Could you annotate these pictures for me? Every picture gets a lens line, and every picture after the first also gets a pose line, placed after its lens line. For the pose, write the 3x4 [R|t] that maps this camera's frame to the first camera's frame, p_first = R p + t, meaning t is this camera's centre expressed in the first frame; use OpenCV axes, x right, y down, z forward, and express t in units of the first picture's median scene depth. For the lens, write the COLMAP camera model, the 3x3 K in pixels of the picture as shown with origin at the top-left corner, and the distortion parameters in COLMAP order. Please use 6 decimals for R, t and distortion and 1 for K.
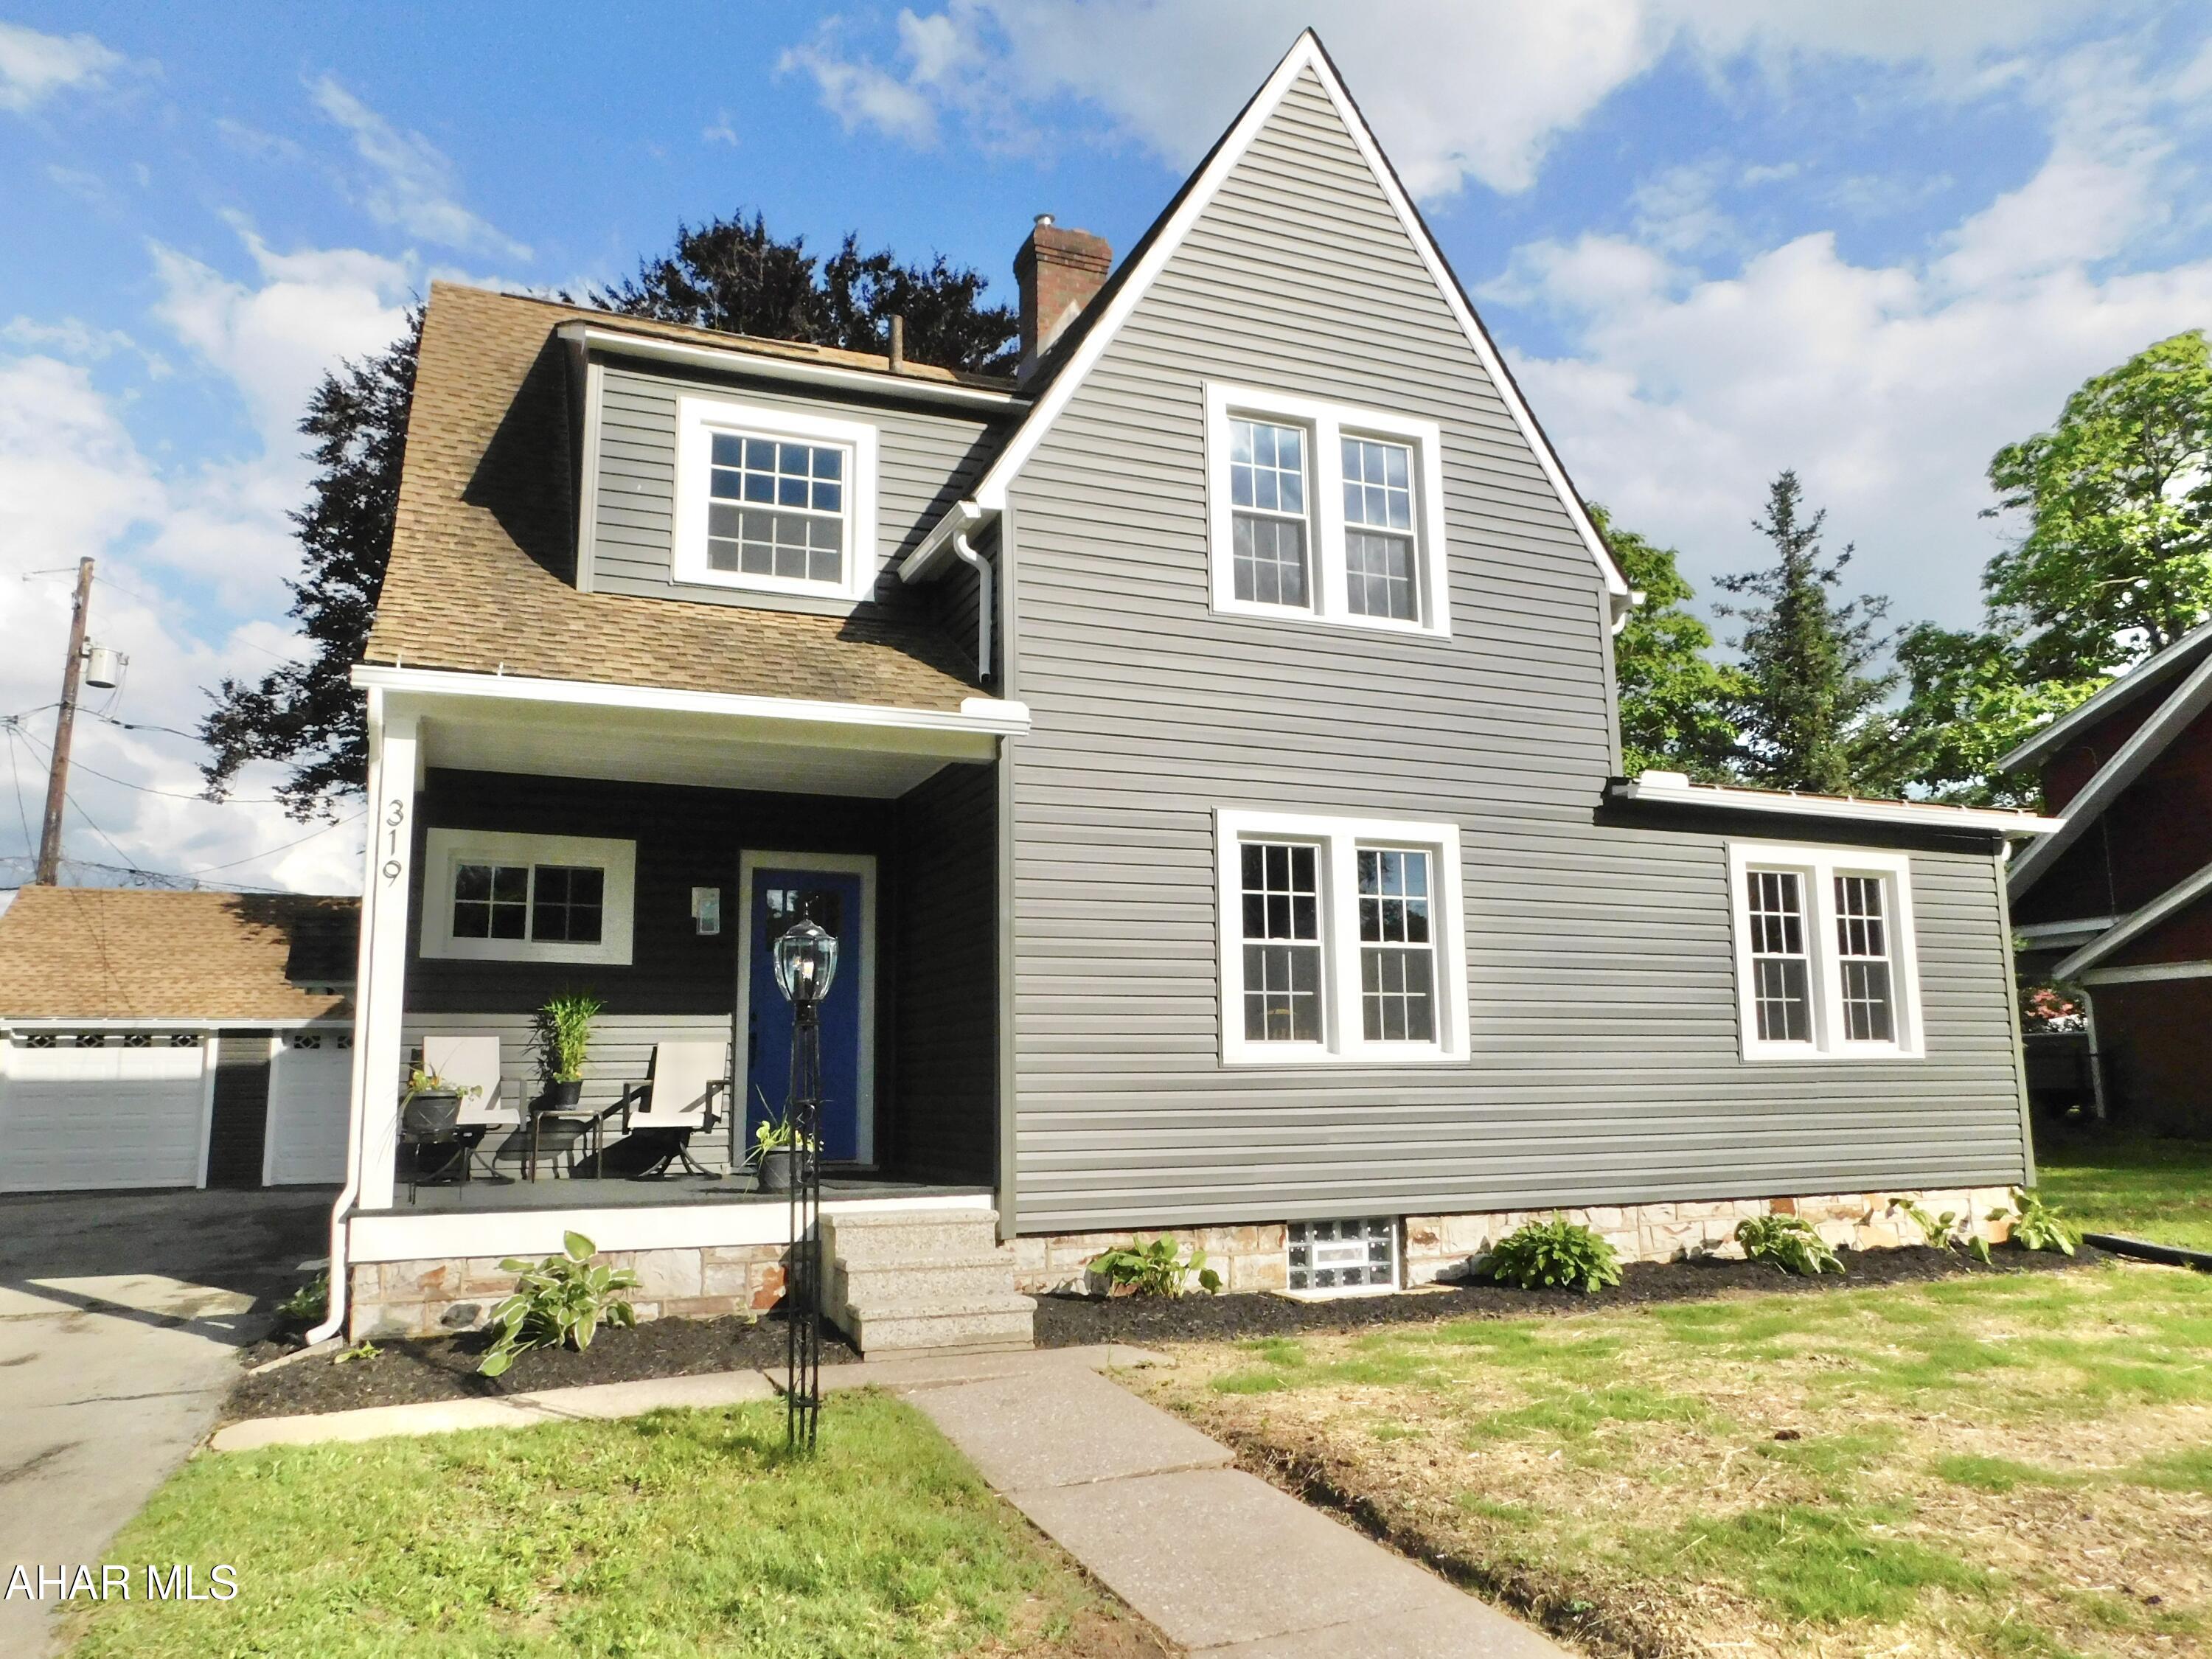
lens RADIAL K [[1554.7, 0, 1106.0], [0, 1554.7, 829.5], [0, 0, 1]] dist [-0.089206, 0.120306]
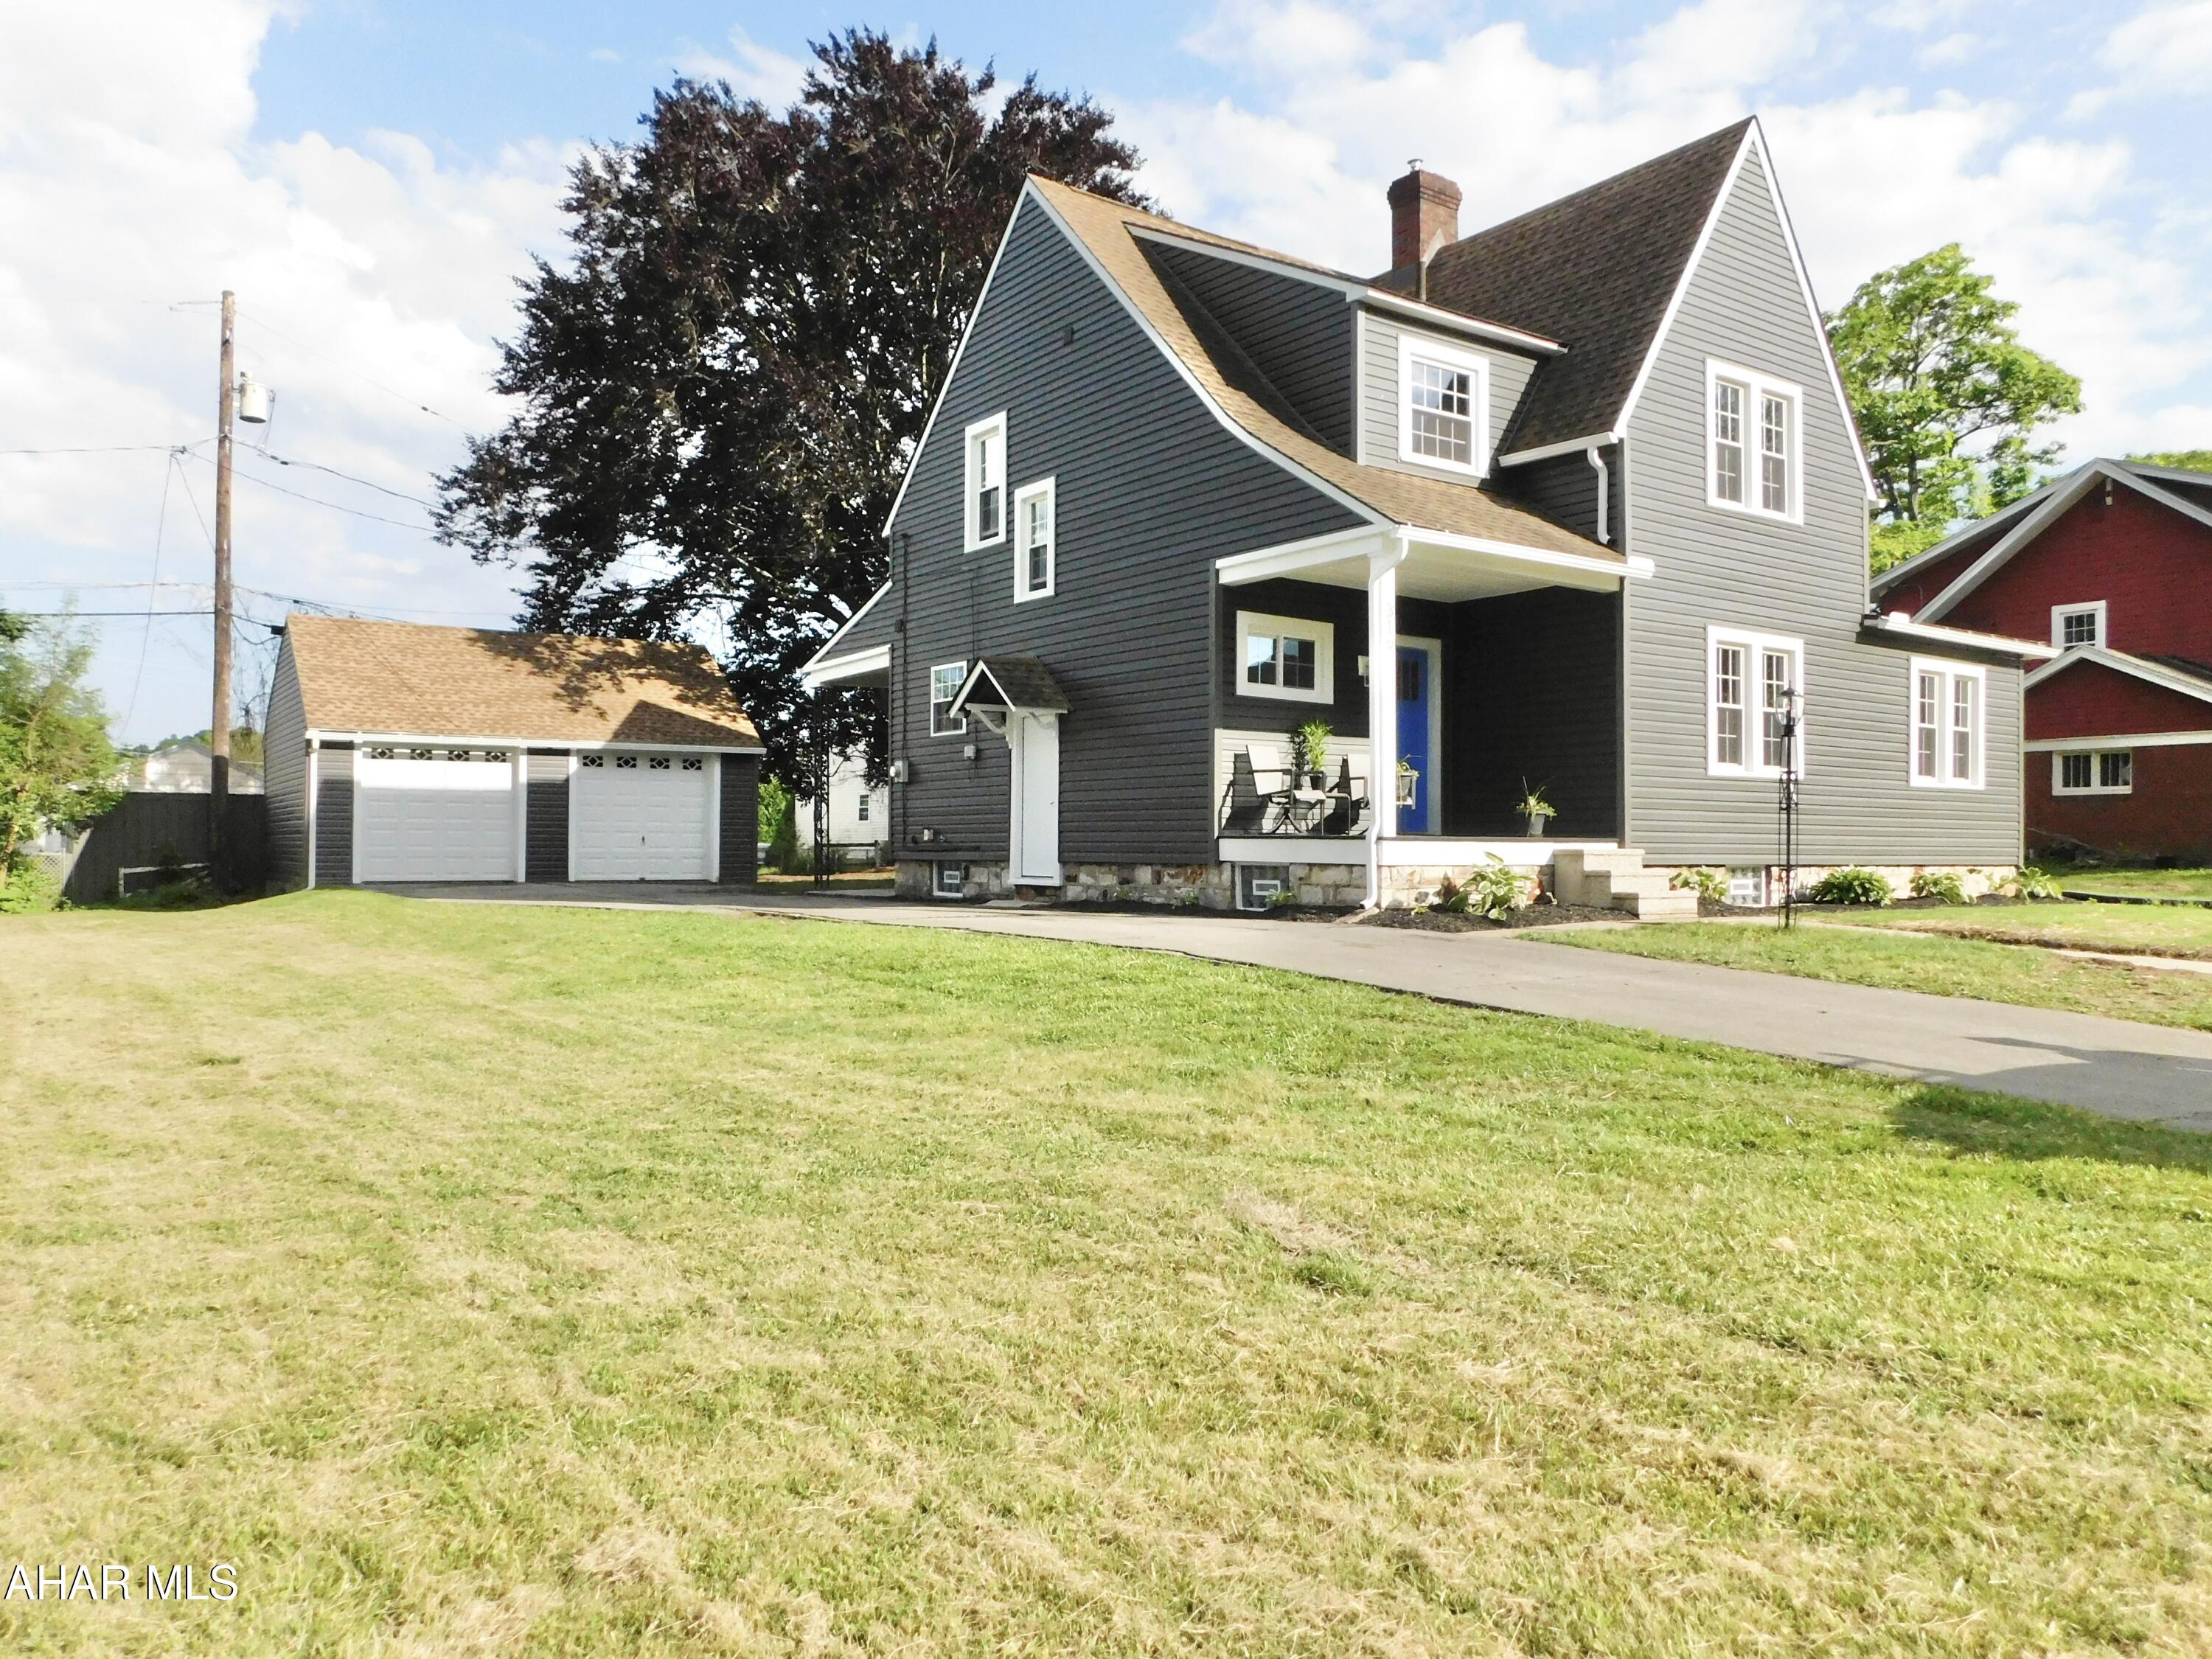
lens RADIAL K [[1554.7, 0, 1106.0], [0, 1554.7, 829.5], [0, 0, 1]] dist [-0.089206, 0.120306]
pose [[0.977072, 0.019200, 0.212041, -0.850673], [-0.051559, 0.987619, 0.148155, -0.007534], [-0.206571, -0.155691, 0.965965, -0.479535]]
